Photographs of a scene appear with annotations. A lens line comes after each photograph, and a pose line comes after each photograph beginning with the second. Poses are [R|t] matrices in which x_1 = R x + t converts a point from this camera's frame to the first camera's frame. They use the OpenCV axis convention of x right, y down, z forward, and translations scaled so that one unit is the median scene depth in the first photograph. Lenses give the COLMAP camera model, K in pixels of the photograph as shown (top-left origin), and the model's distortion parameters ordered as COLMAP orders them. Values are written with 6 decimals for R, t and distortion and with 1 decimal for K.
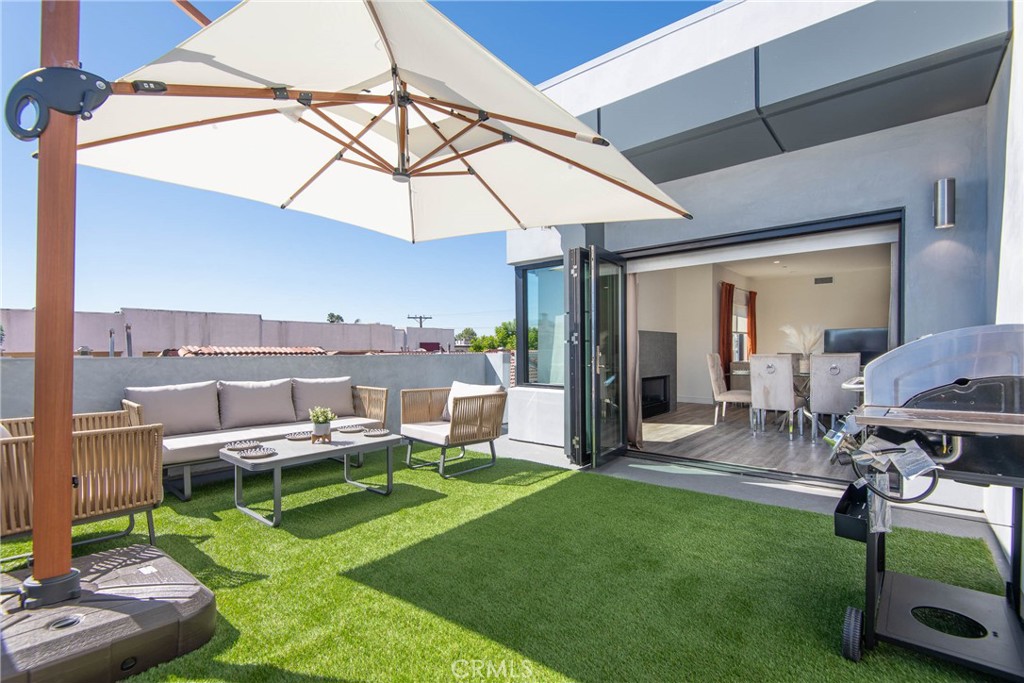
lens RADIAL K [[471.3, 0, 506.3], [0, 471.3, 345.4], [0, 0, 1]] dist [0.002784, -0.000882]
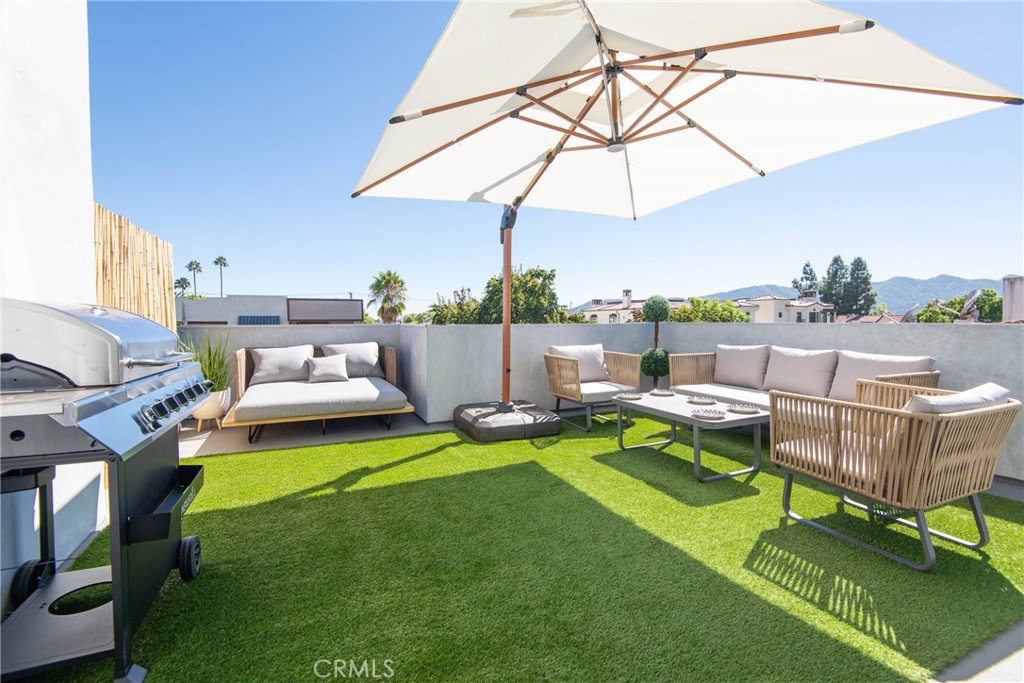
lens RADIAL K [[471.3, 0, 511.9], [0, 471.3, 341.0], [0, 0, 1]] dist [0.002784, -0.000882]
pose [[-0.439523, 0.041100, -0.897291, 0.614893], [0.010640, 0.999121, 0.040553, 0.015960], [0.898168, 0.008277, -0.439574, 0.969032]]
